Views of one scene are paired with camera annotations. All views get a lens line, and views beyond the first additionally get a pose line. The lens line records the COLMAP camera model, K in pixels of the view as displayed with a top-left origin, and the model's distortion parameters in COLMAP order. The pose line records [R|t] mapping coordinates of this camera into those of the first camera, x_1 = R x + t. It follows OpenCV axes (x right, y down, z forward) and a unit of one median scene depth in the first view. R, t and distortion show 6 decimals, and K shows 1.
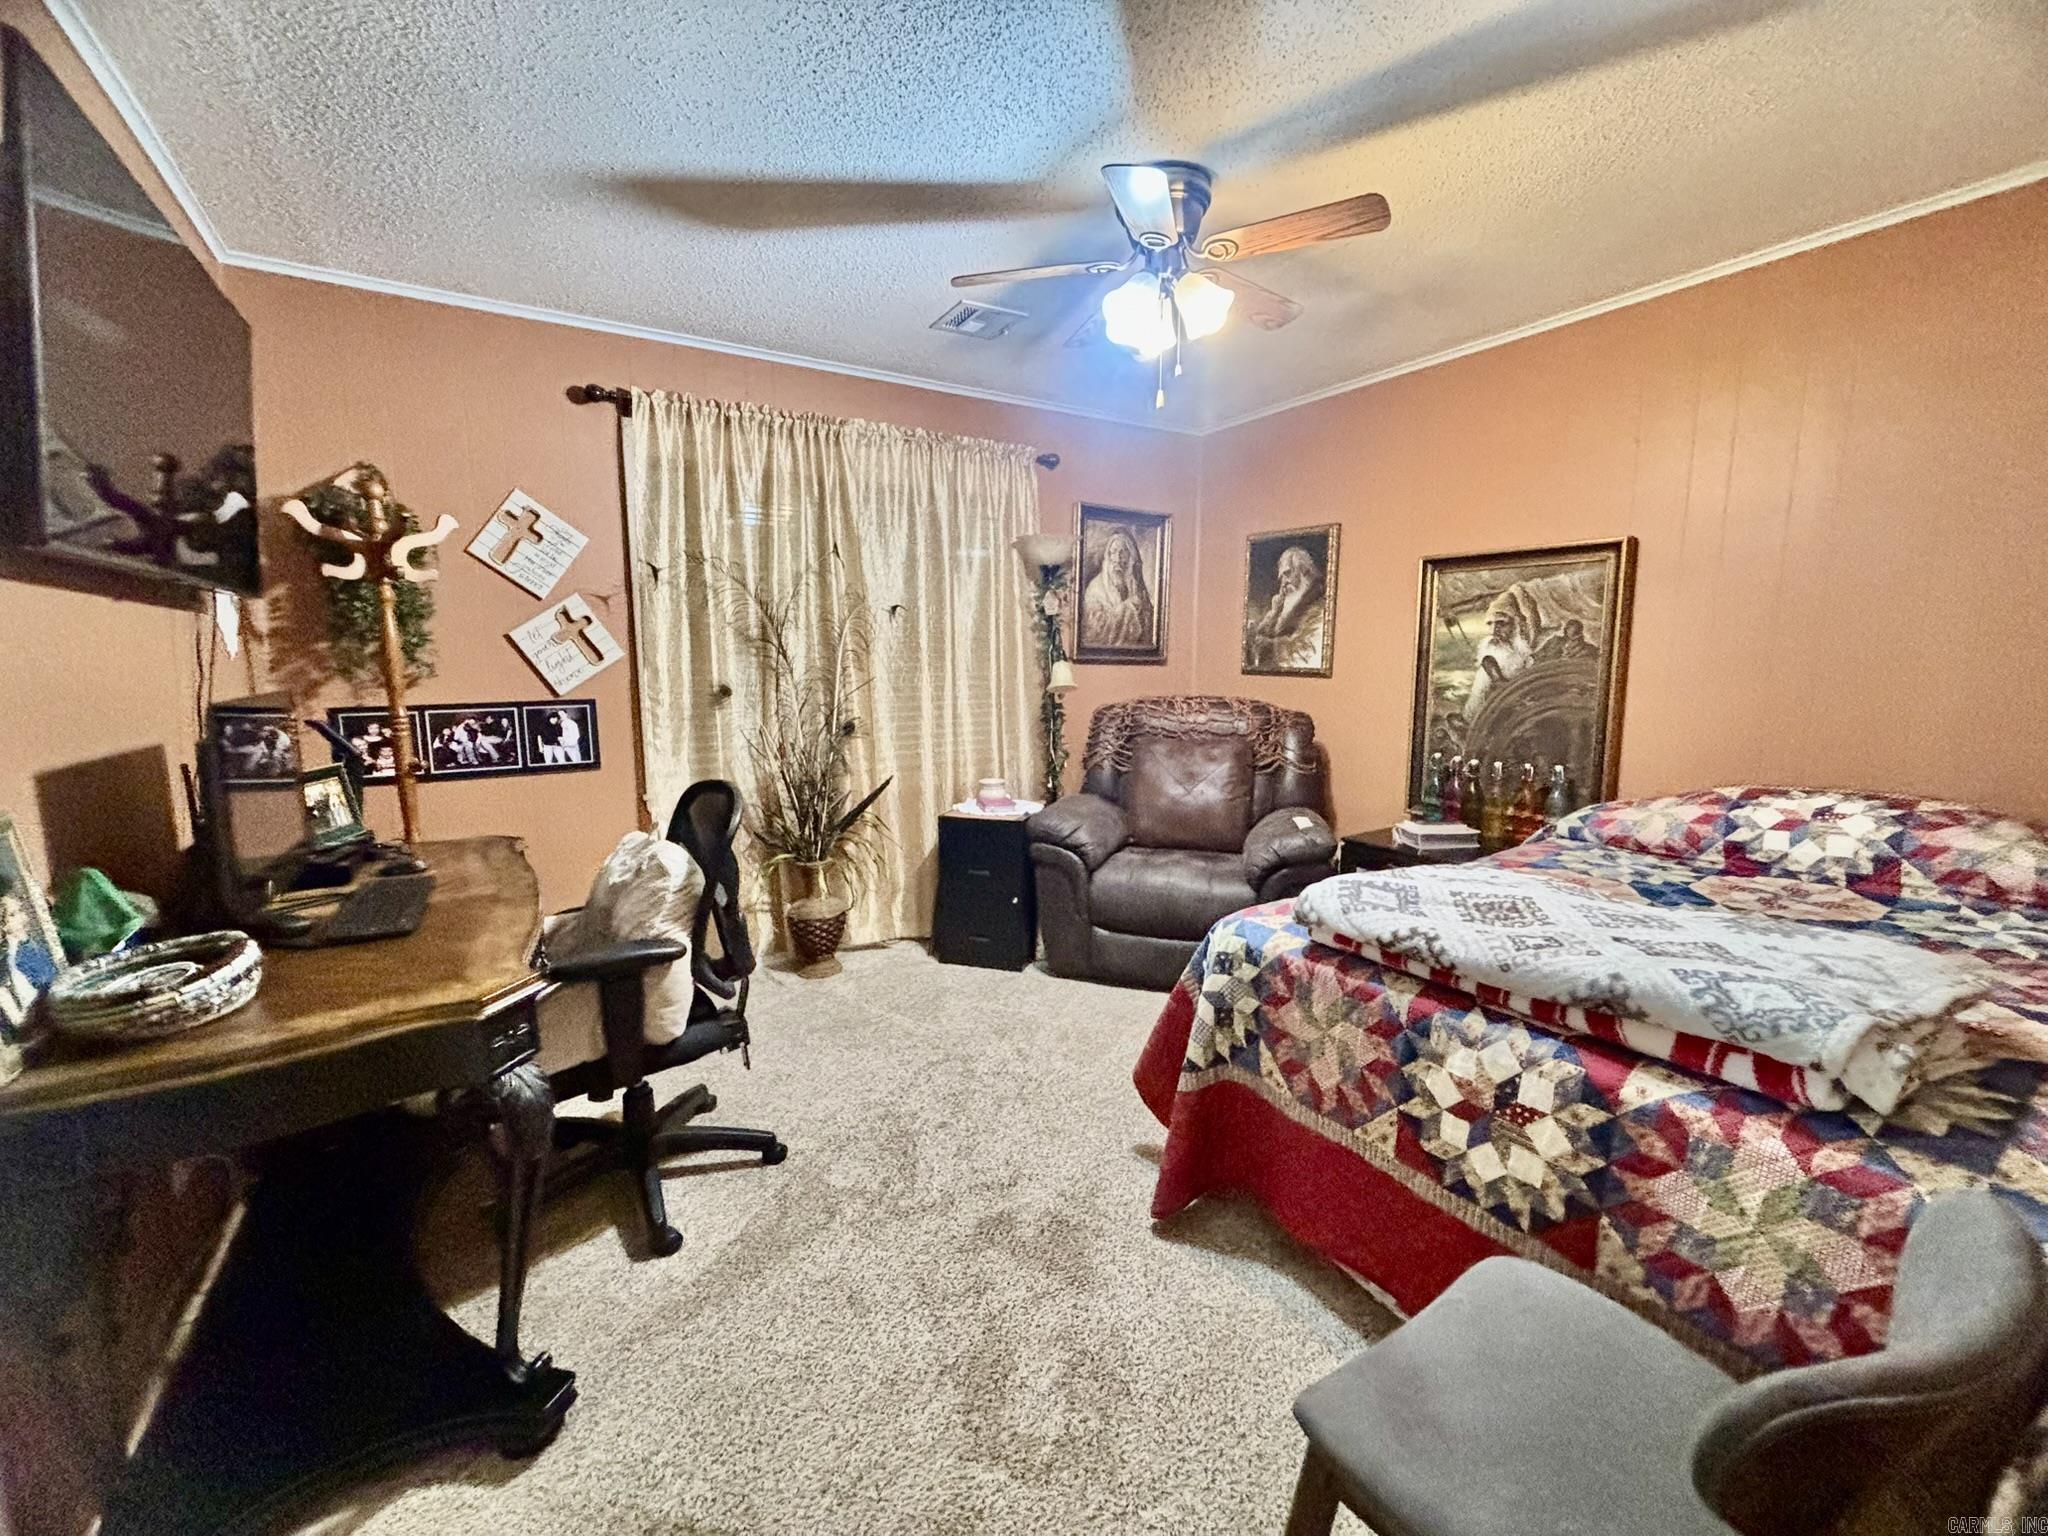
lens RADIAL K [[835.6, 0, 1027.1], [0, 835.6, 768.8], [0, 0, 1]] dist [-0.000414, 0.000192]
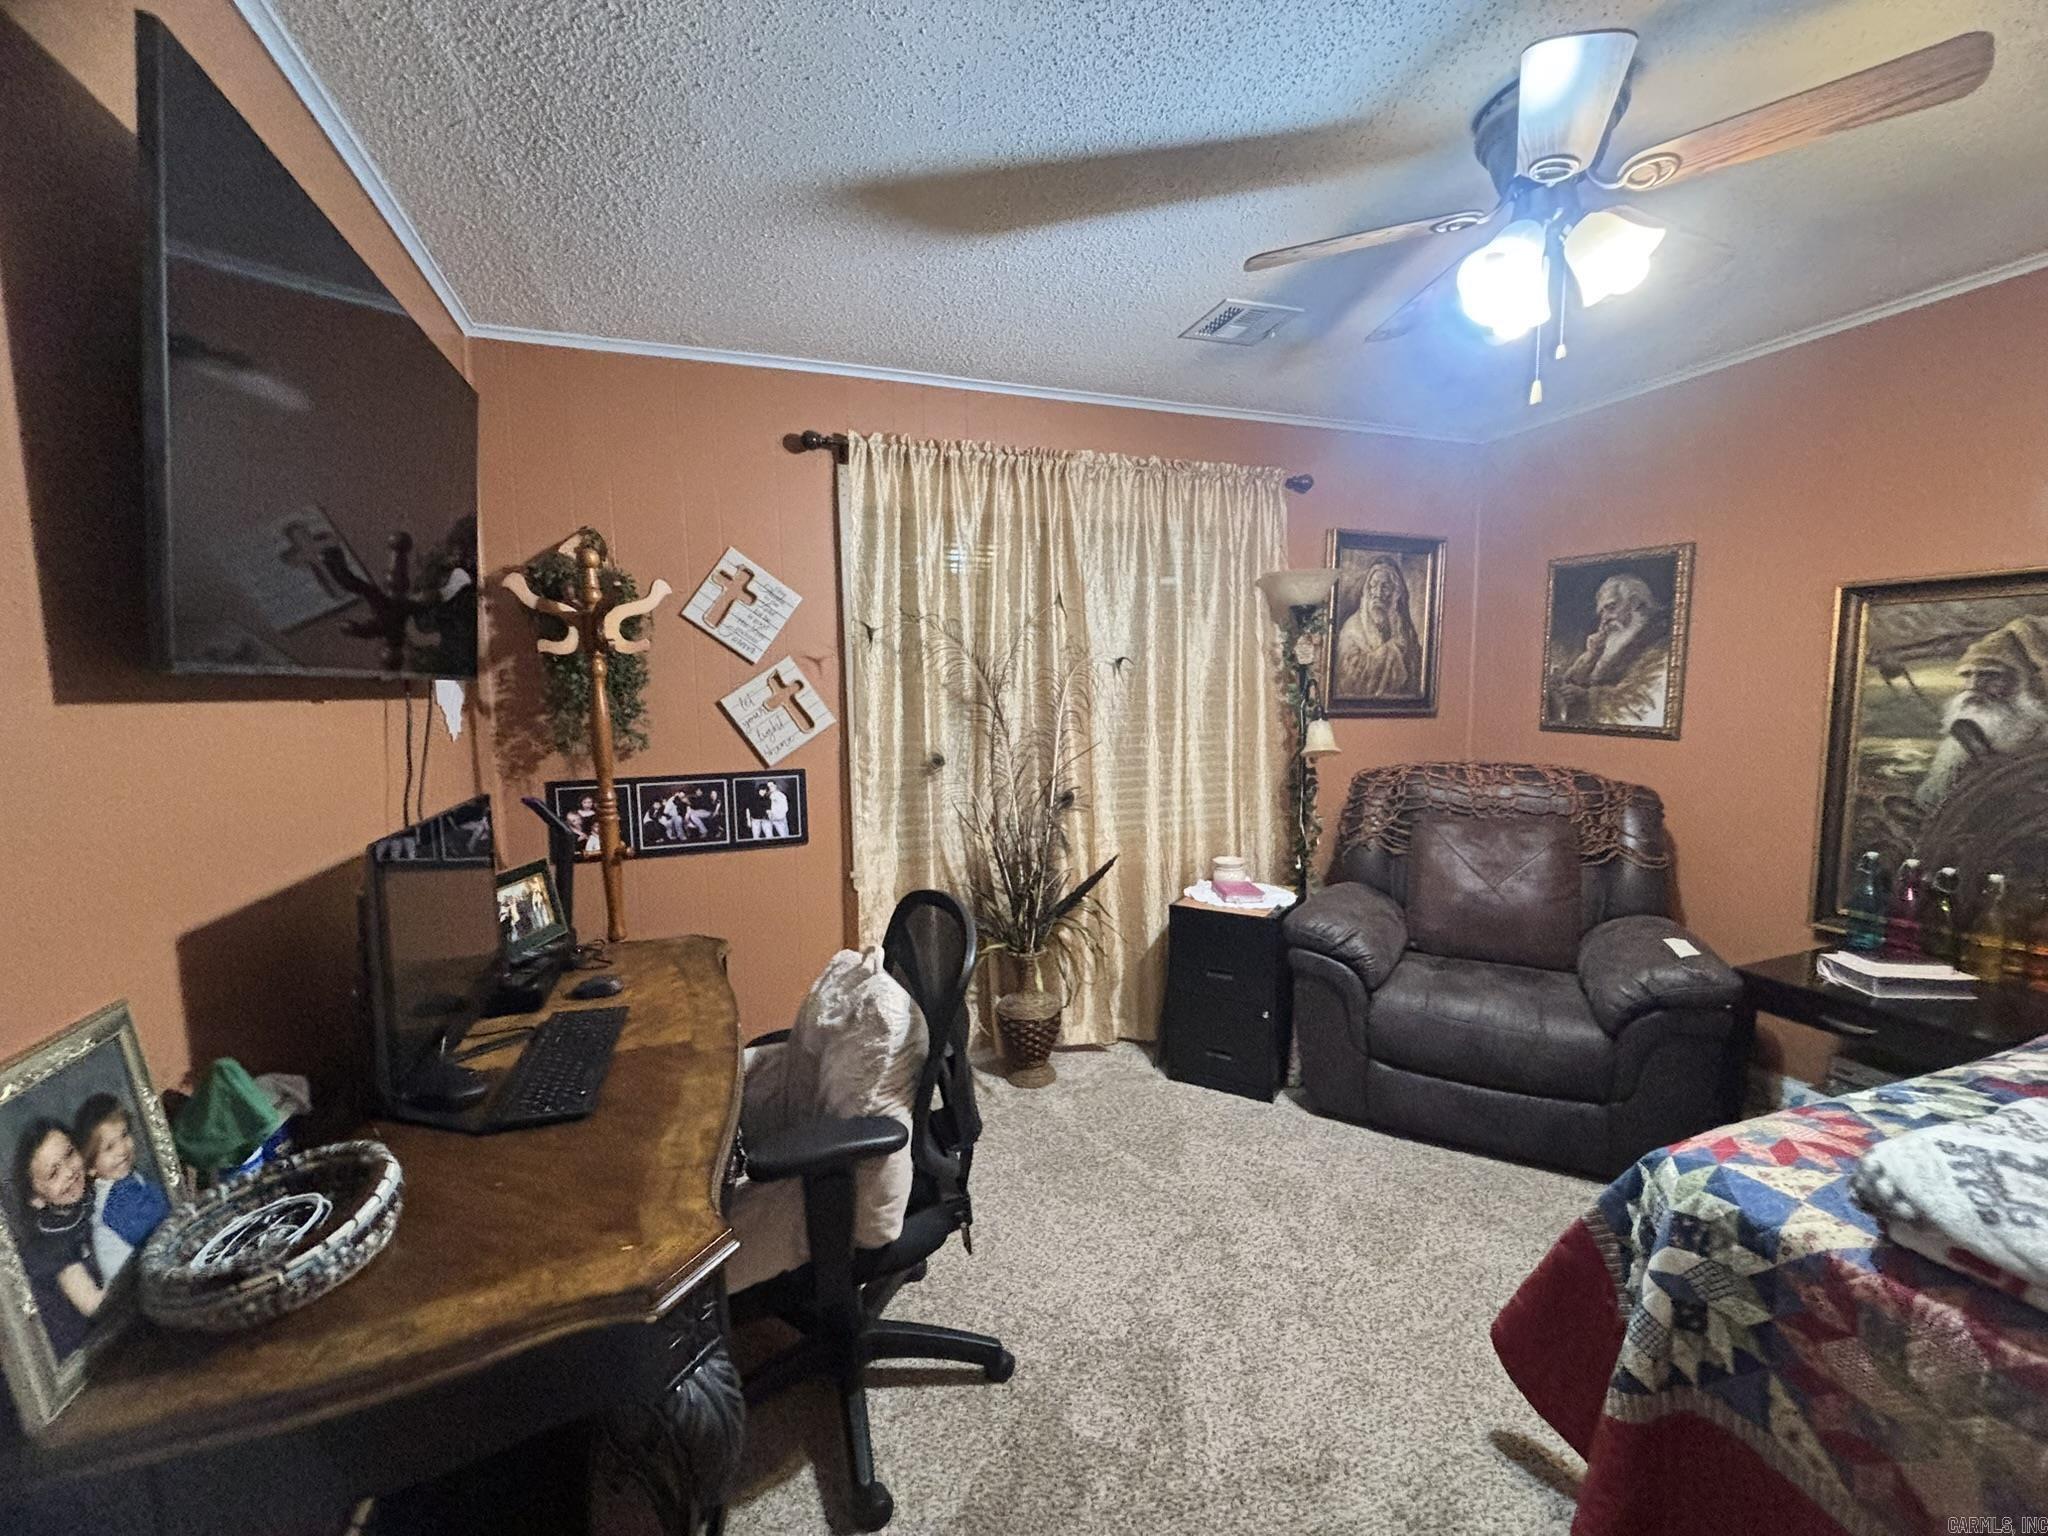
lens RADIAL K [[835.6, 0, 1027.1], [0, 835.6, 768.8], [0, 0, 1]] dist [-0.000414, 0.000192]
pose [[0.978532, 0.011767, -0.205759, -0.085818], [-0.018236, 0.999396, -0.029574, -0.061198], [0.205287, 0.032691, 0.978156, 0.150476]]
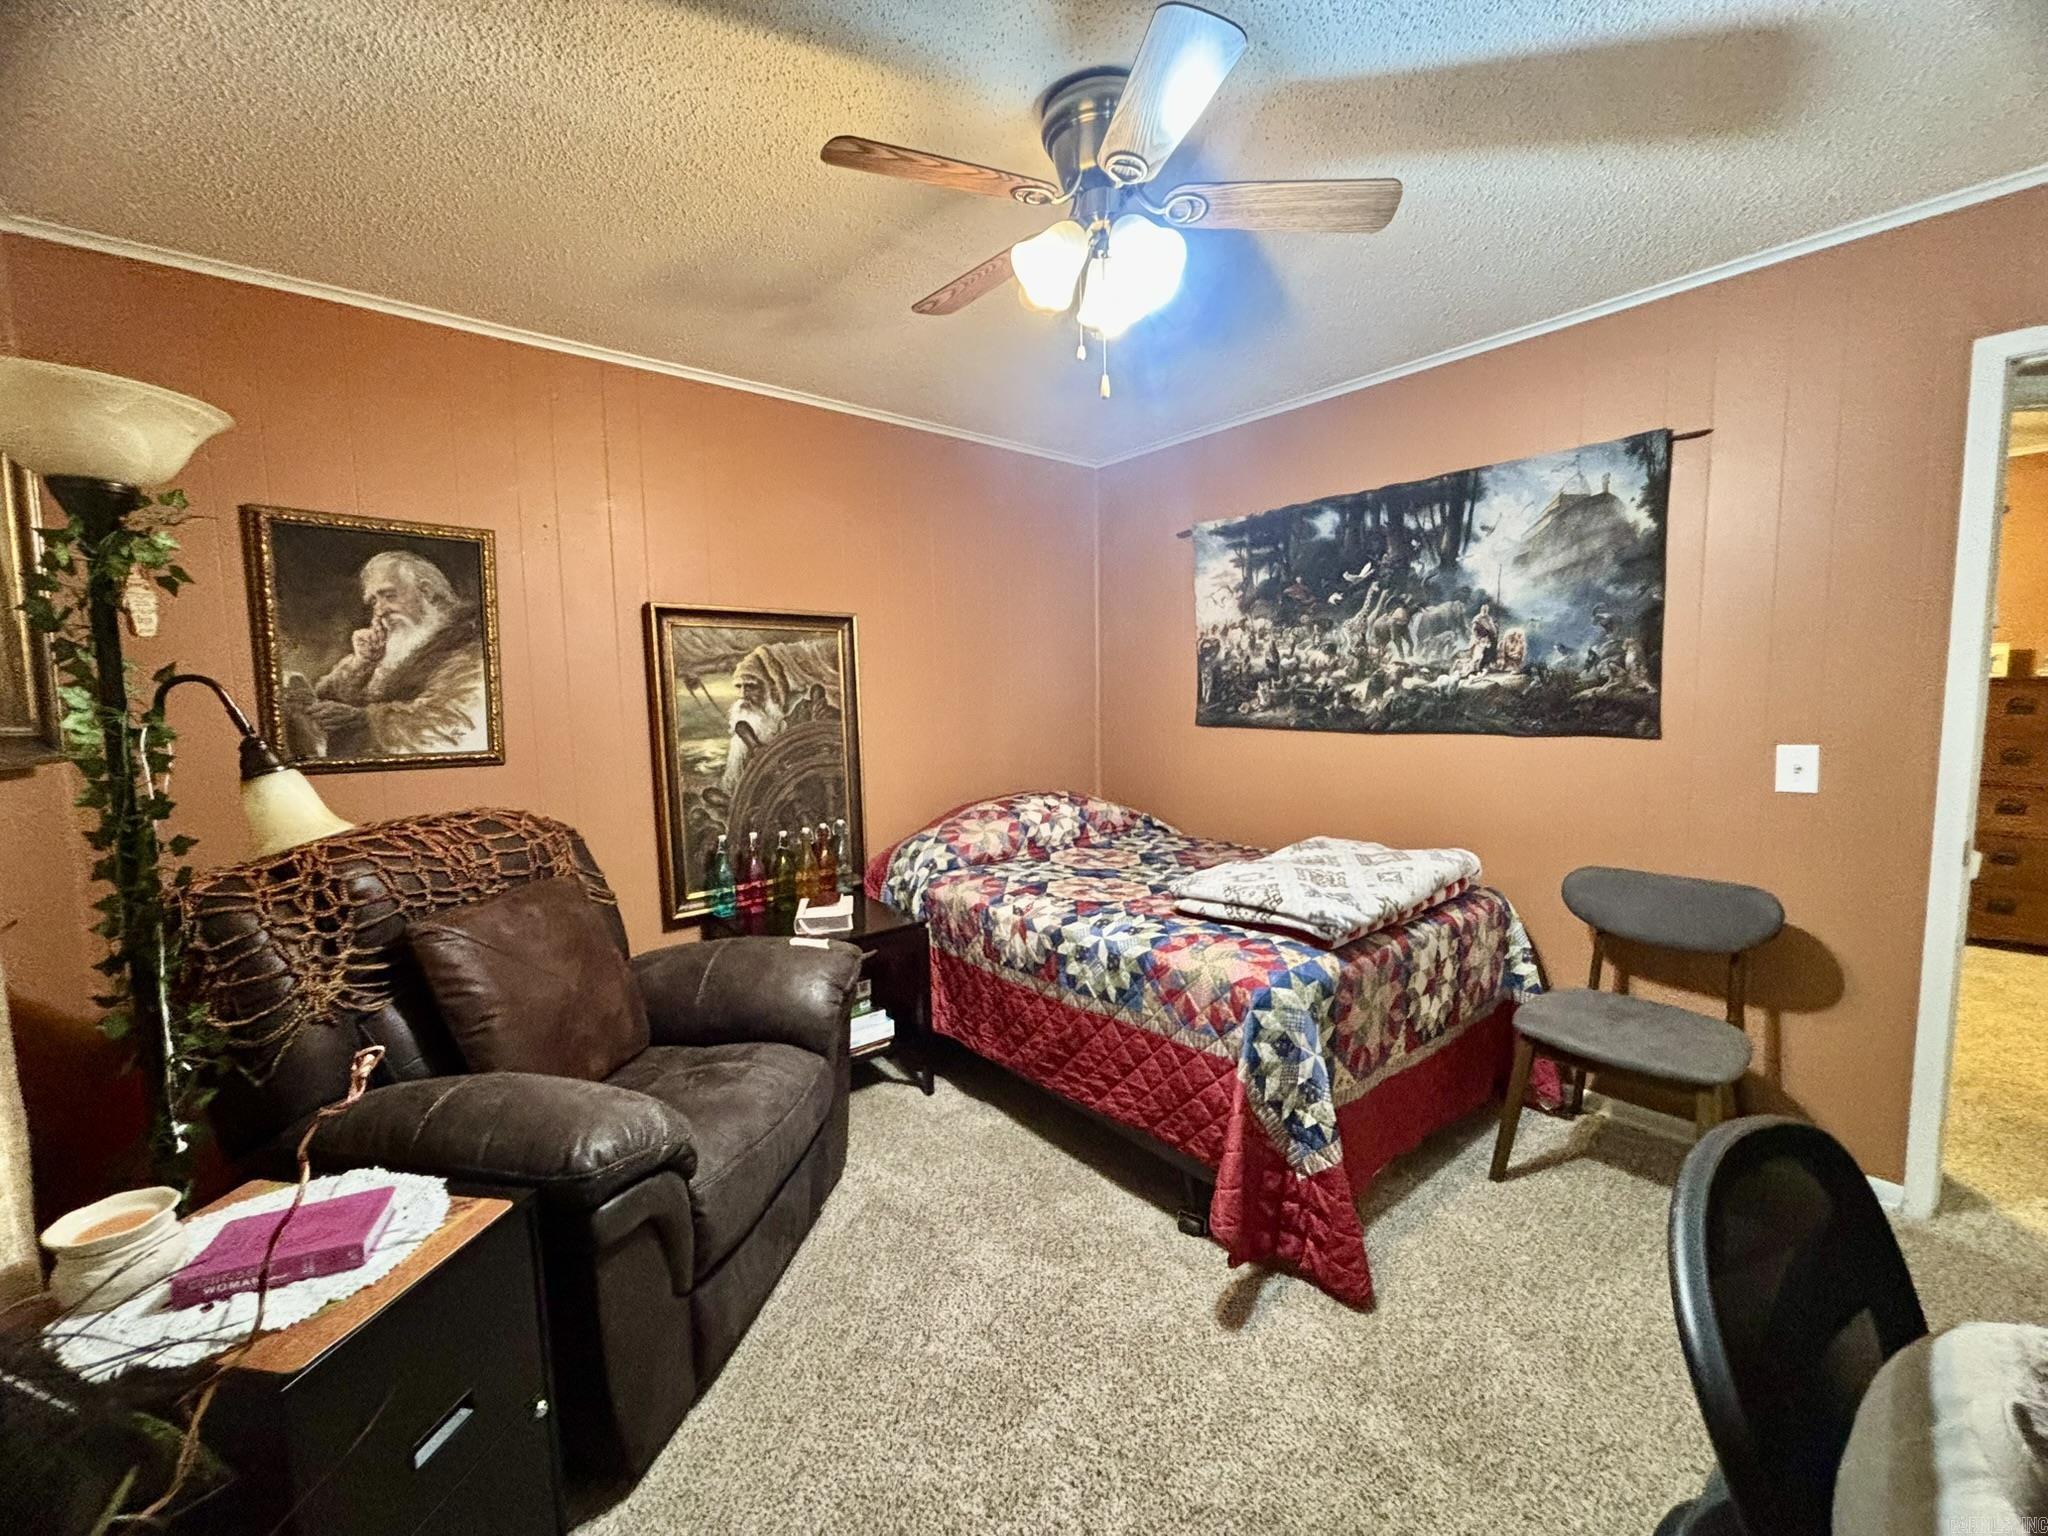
lens RADIAL K [[830.8, 0, 1017.3], [0, 830.8, 763.5], [0, 0, 1]] dist [0.001320, 0.000062]
pose [[-0.141110, -0.077196, 0.986980, -0.421824], [0.161080, 0.981880, 0.099827, -0.139136], [-0.976802, 0.173069, -0.126118, 0.872847]]
